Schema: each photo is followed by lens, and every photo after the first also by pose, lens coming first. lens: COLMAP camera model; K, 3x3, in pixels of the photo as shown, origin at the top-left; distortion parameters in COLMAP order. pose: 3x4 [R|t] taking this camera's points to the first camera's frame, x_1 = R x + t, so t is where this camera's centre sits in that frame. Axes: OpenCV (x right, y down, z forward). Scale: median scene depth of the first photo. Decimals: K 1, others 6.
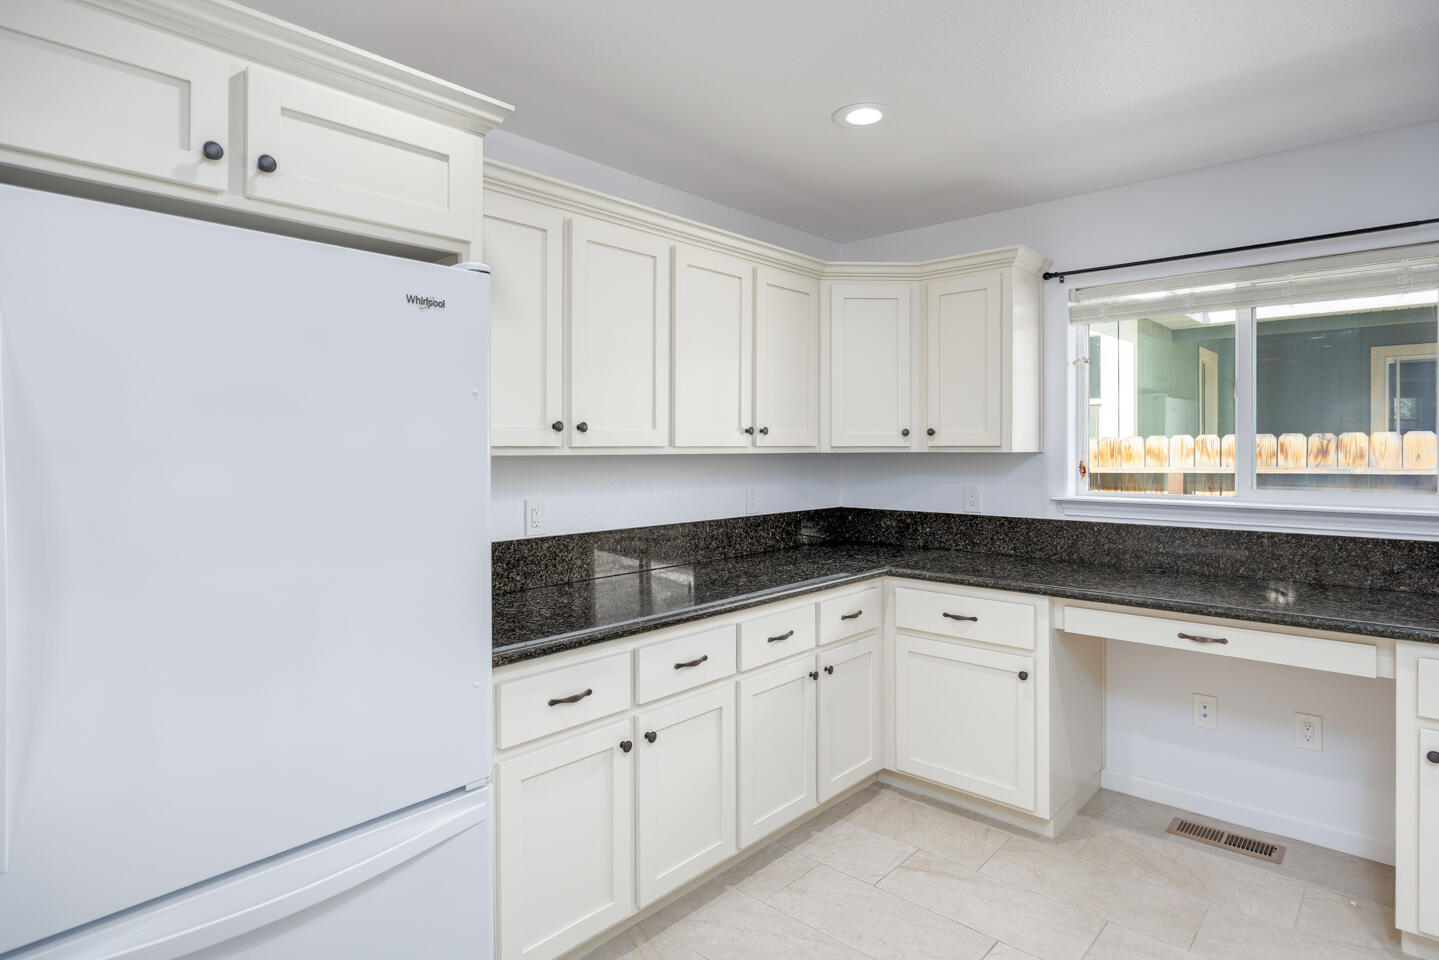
lens RADIAL K [[767.5, 0, 727.8], [0, 767.5, 455.6], [0, 0, 1]] dist [0.001966, -0.000633]
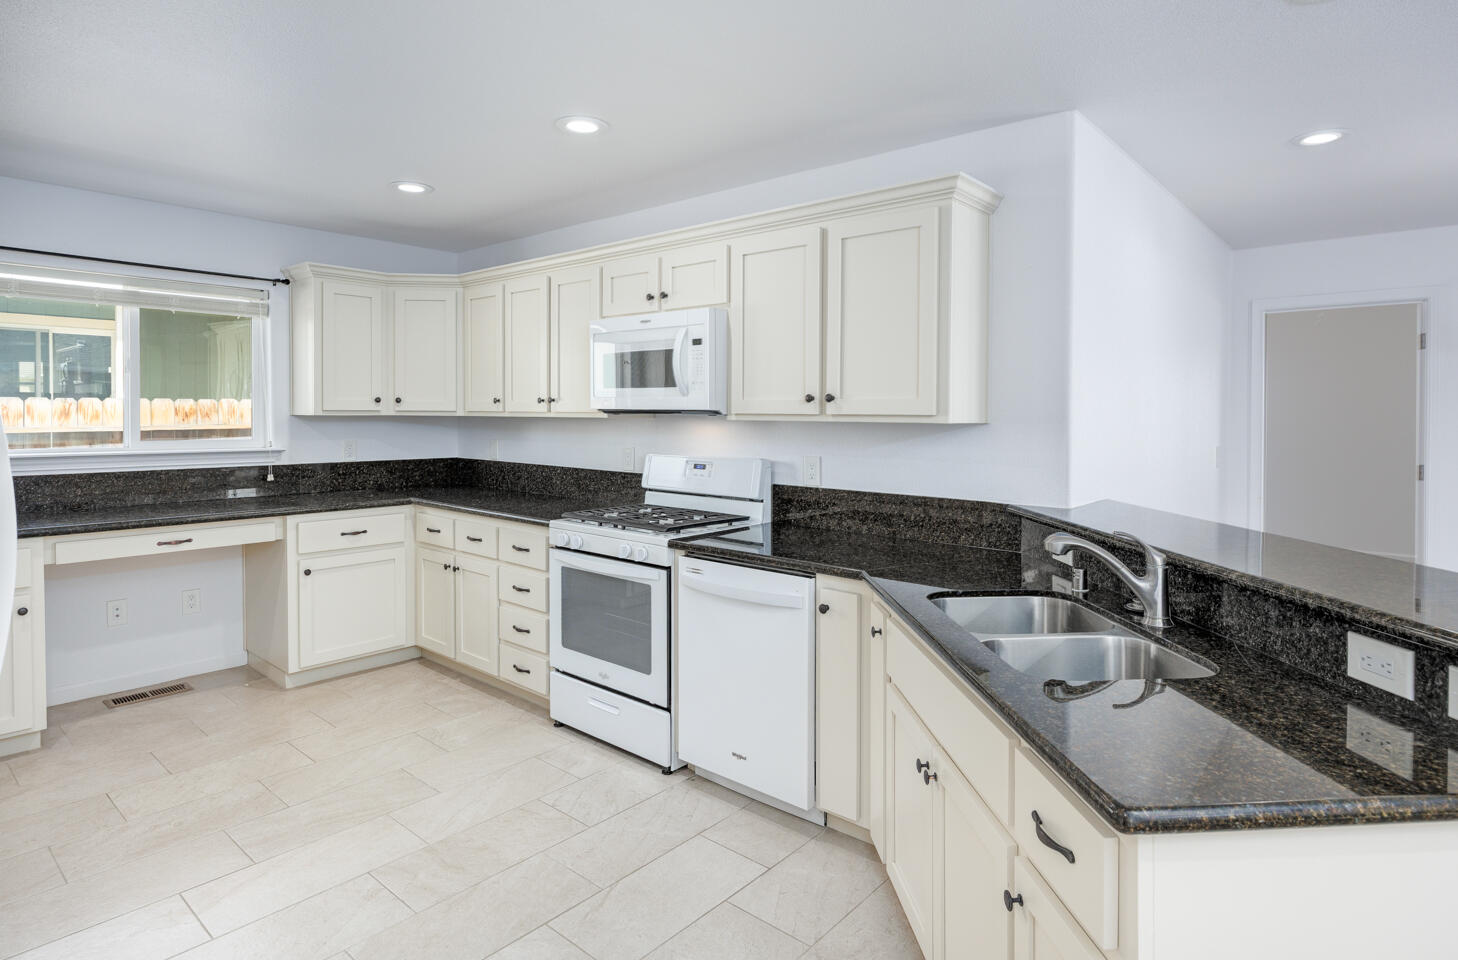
lens RADIAL K [[801.2, 0, 732.0], [0, 801.2, 429.4], [0, 0, 1]] dist [0.000410, -0.000330]
pose [[-0.013083, -0.019322, 0.999728, -0.693434], [0.005711, 0.999796, 0.019398, 0.002453], [-0.999898, 0.005963, -0.012970, -0.021541]]
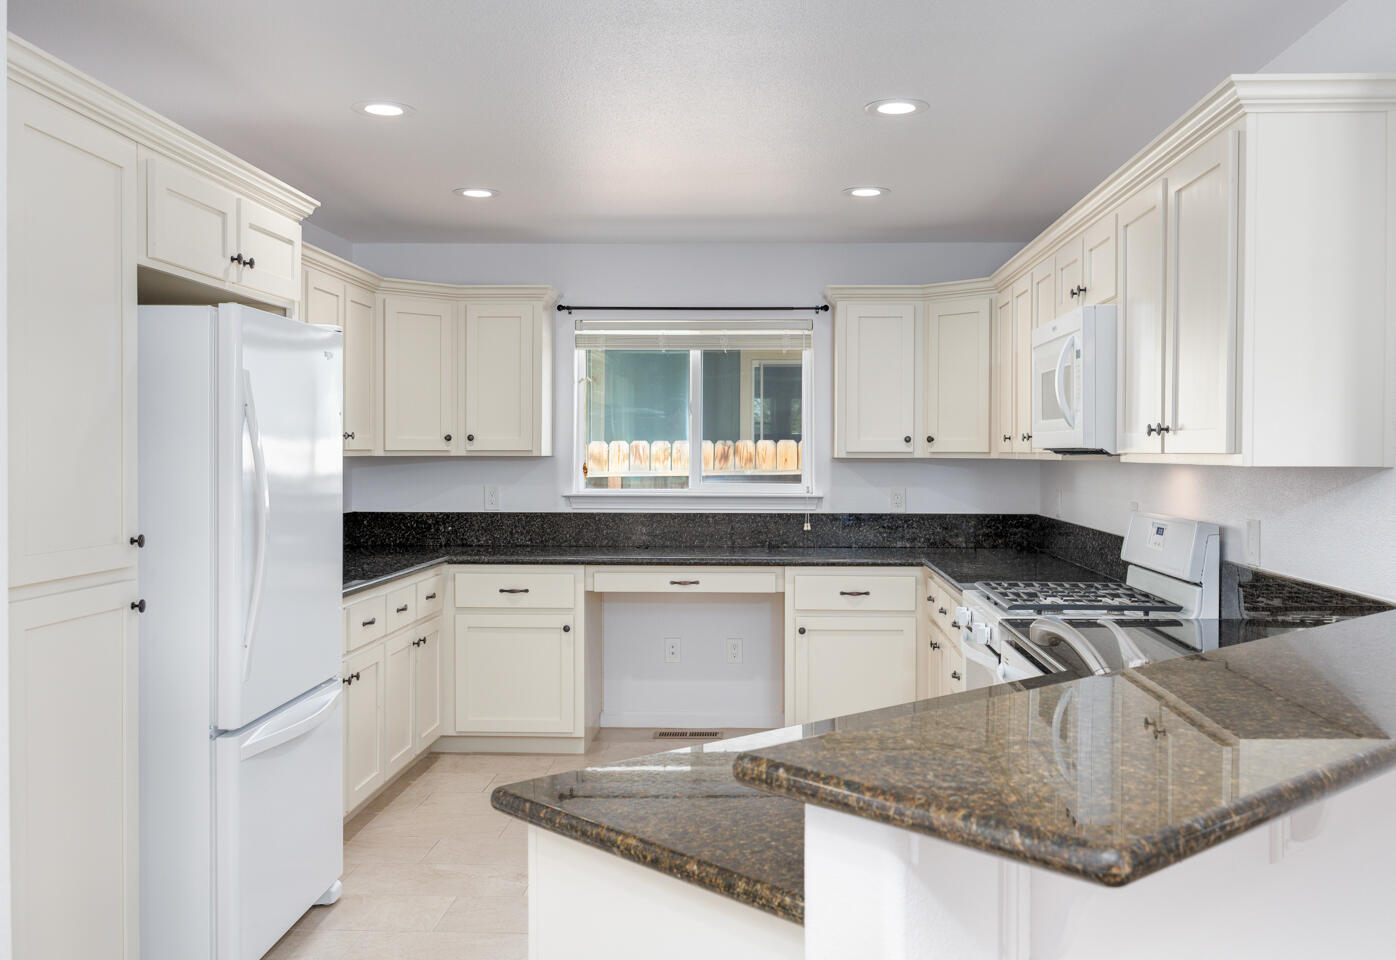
lens RADIAL K [[1281.8, 0, 698.0], [0, 1281.8, 480.0], [0, 0, 1]] dist [-0.004629, -0.003109]
pose [[0.779661, -0.010408, 0.626116, -0.685051], [0.004090, 0.999925, 0.011529, 0.011511], [-0.626189, -0.006428, 0.779645, -0.707186]]
